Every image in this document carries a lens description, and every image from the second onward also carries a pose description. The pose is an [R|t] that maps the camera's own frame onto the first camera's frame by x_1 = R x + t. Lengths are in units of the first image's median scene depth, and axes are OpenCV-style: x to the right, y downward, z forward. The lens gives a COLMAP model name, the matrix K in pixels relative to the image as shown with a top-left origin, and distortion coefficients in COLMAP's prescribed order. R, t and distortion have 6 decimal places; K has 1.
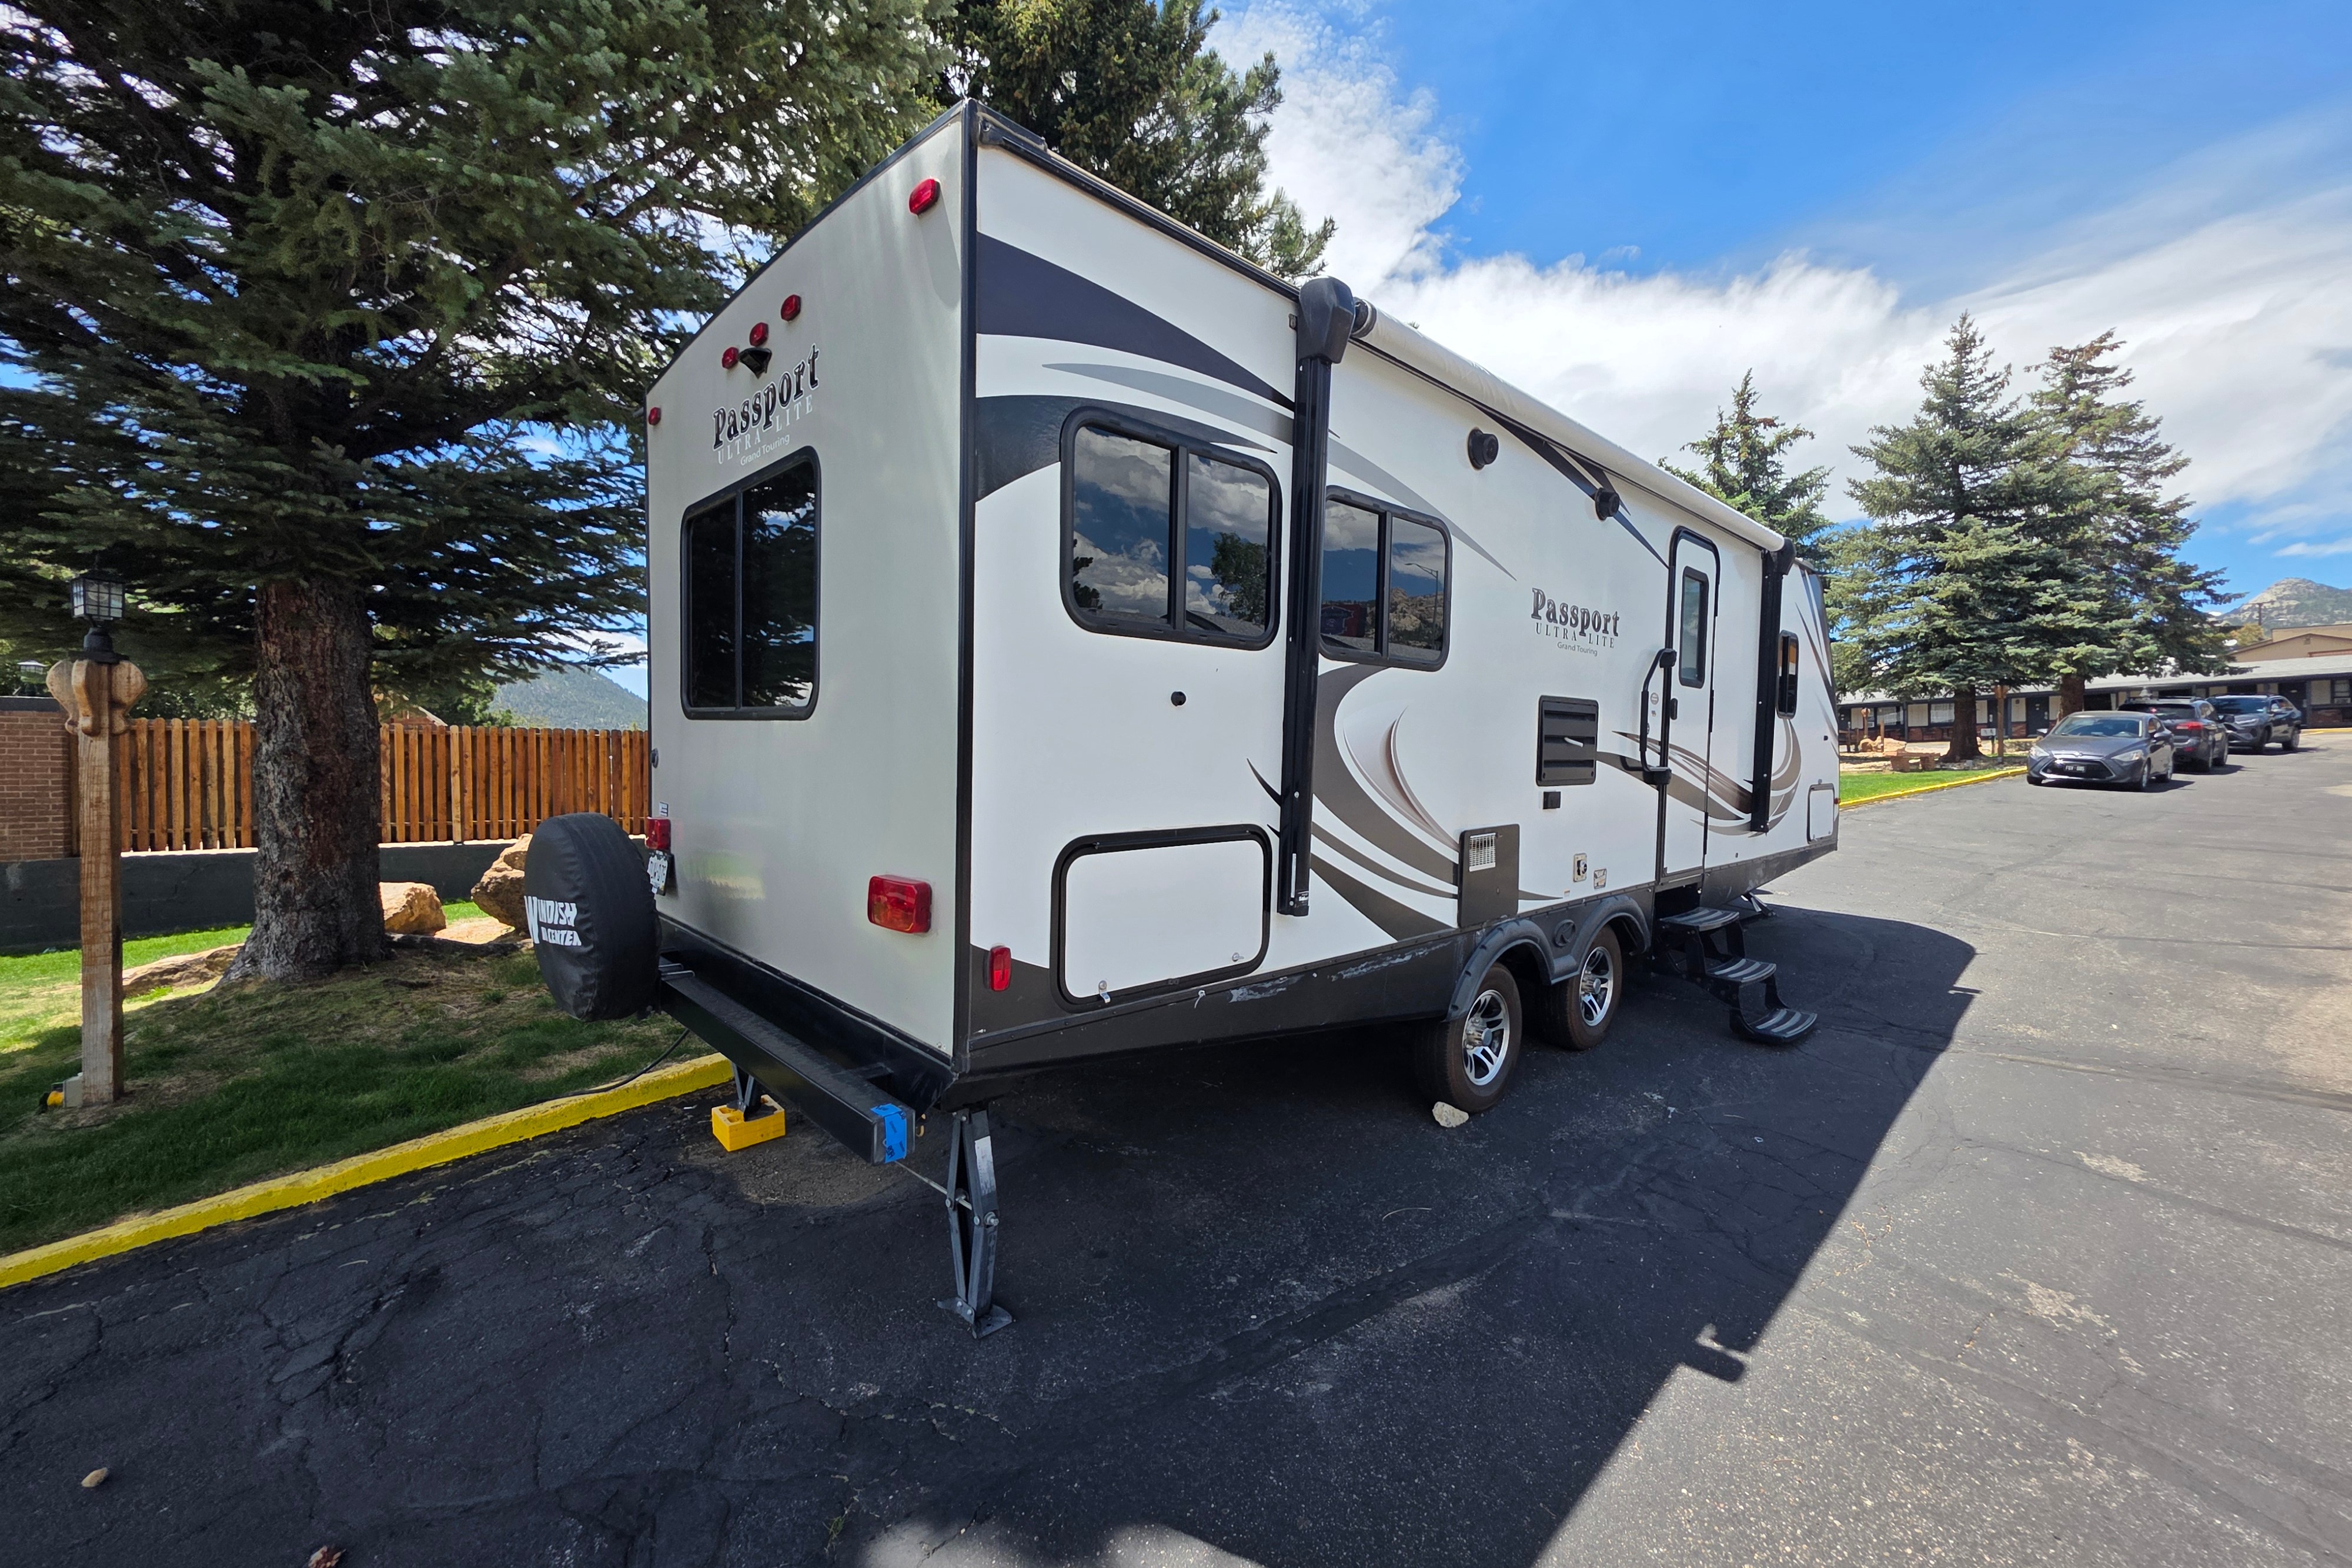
lens RADIAL K [[932.7, 0, 1186.3], [0, 932.7, 787.4], [0, 0, 1]] dist [0.003135, -0.000243]
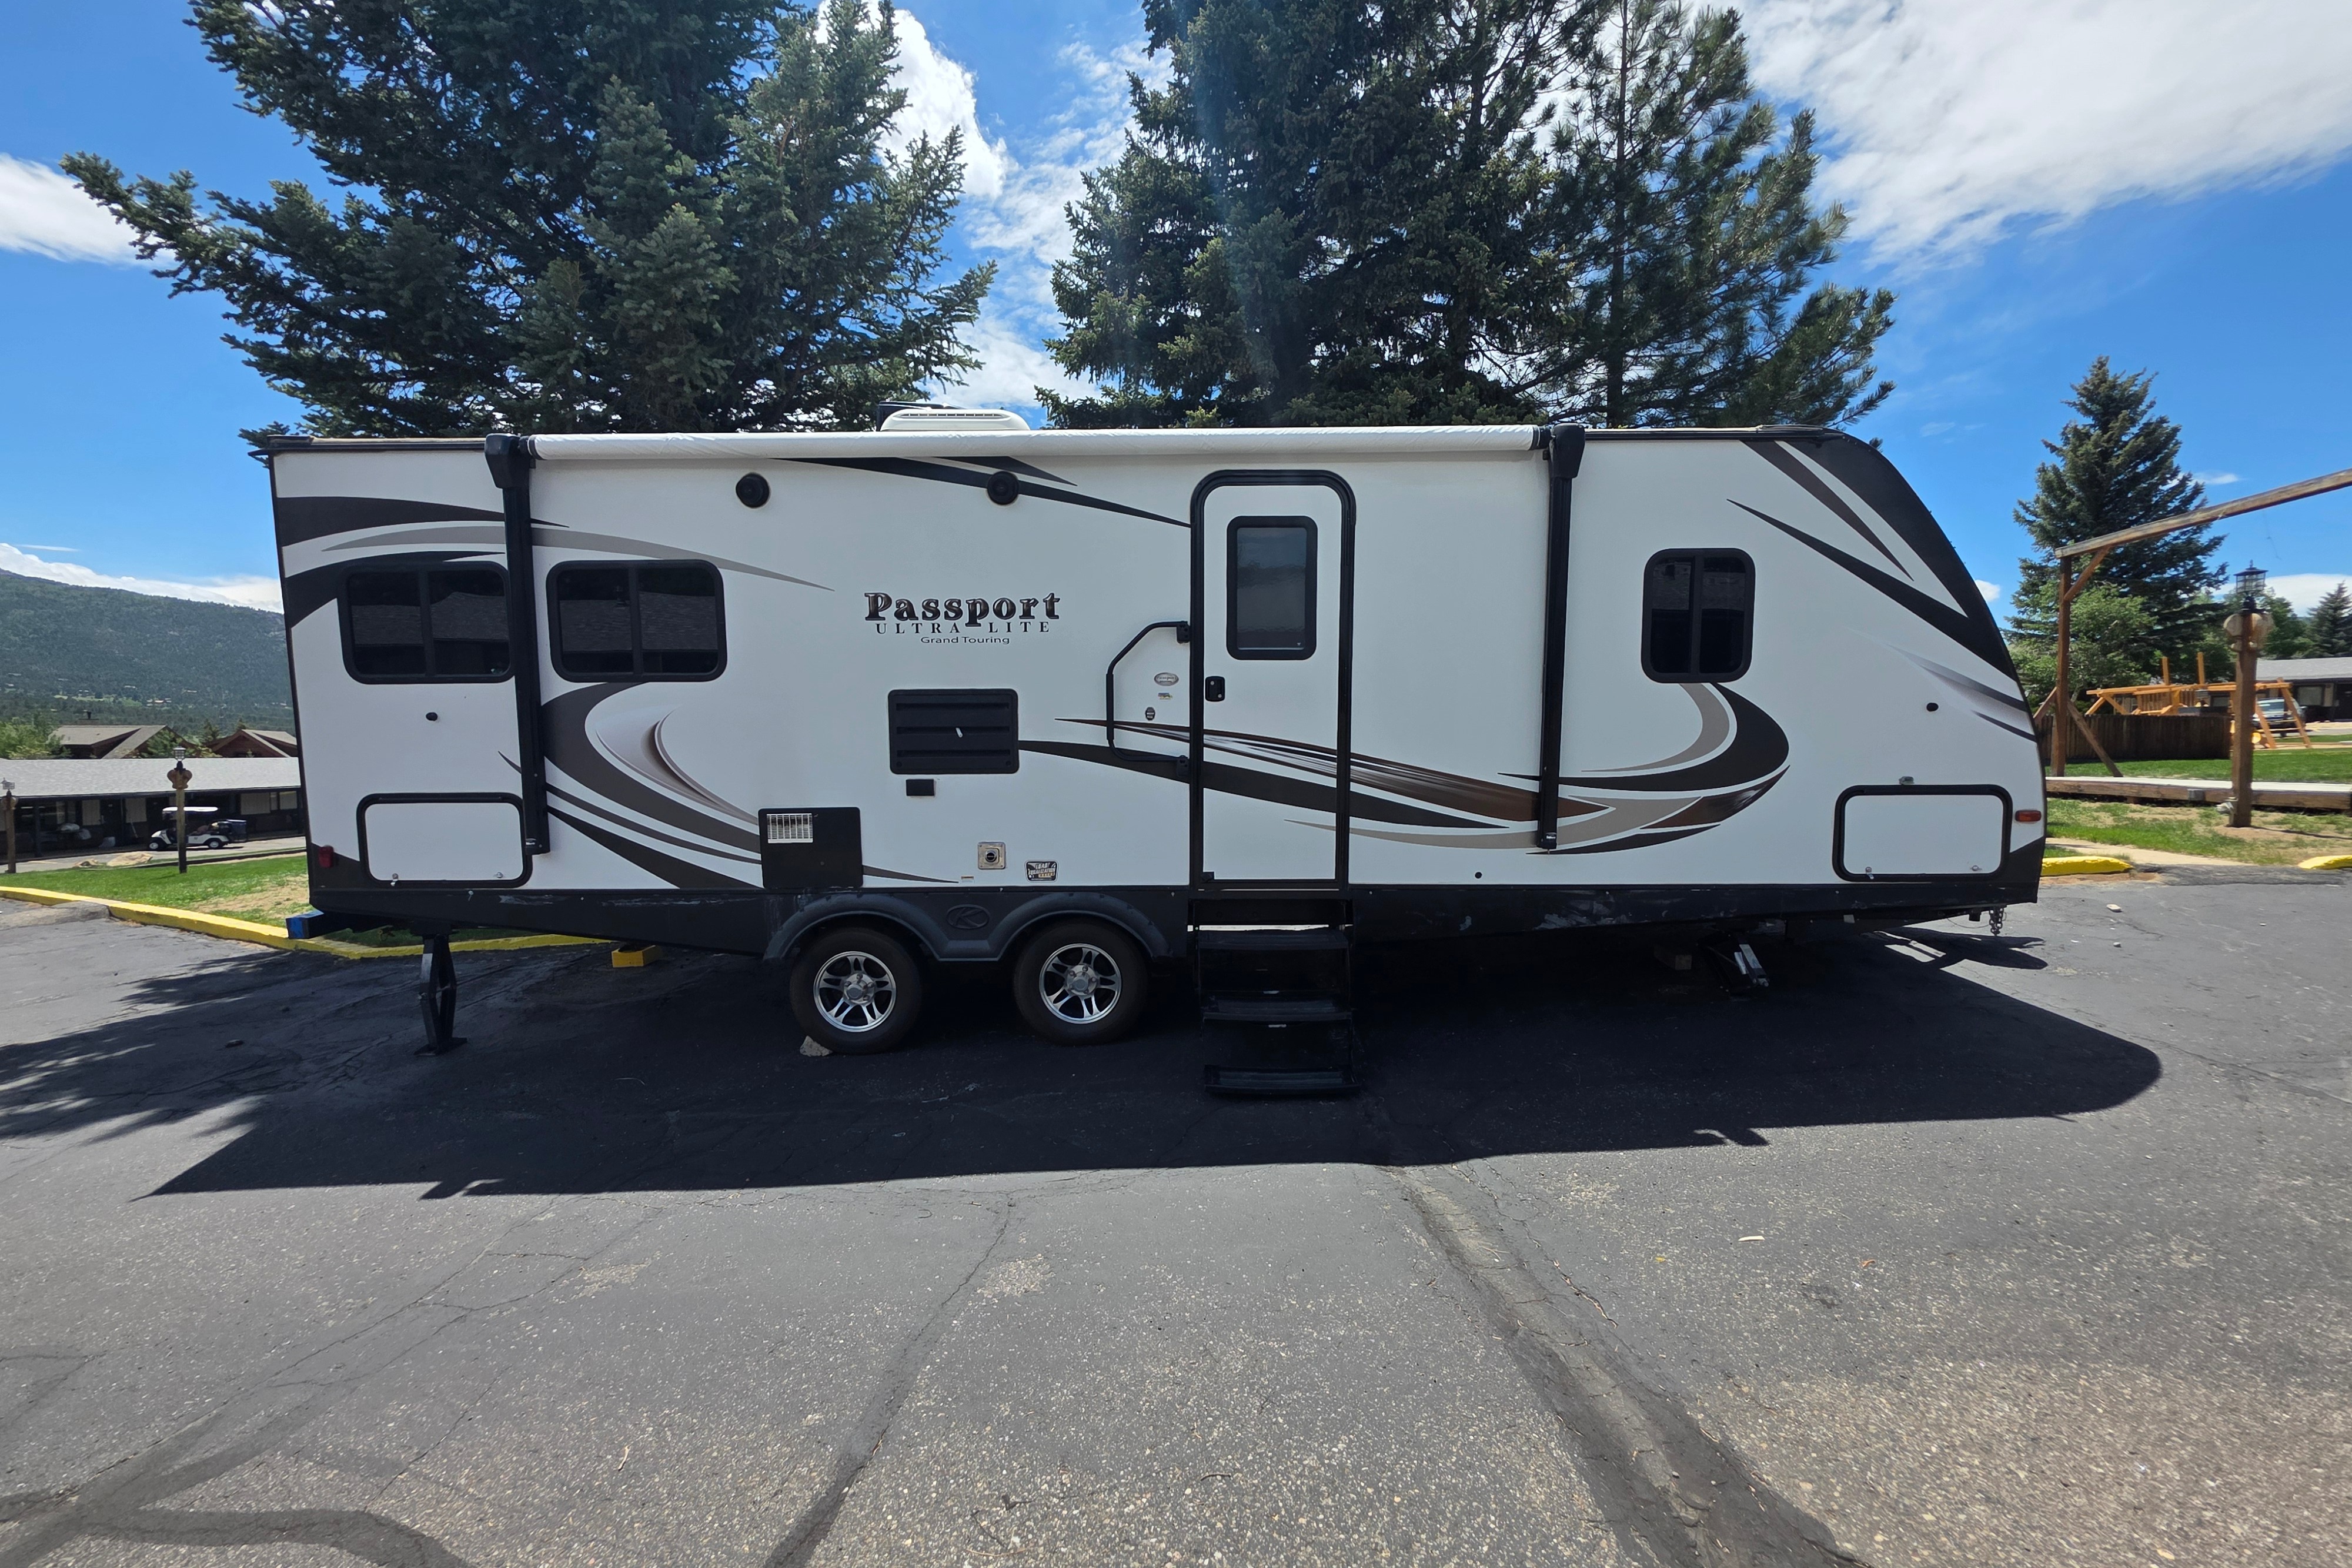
lens RADIAL K [[932.7, 0, 1181.2], [0, 932.7, 777.3], [0, 0, 1]] dist [0.003135, -0.000243]
pose [[0.722506, 0.029431, -0.690738, 1.529661], [-0.015711, 0.999534, 0.026155, -0.034276], [0.691186, -0.008045, 0.722632, 0.502181]]
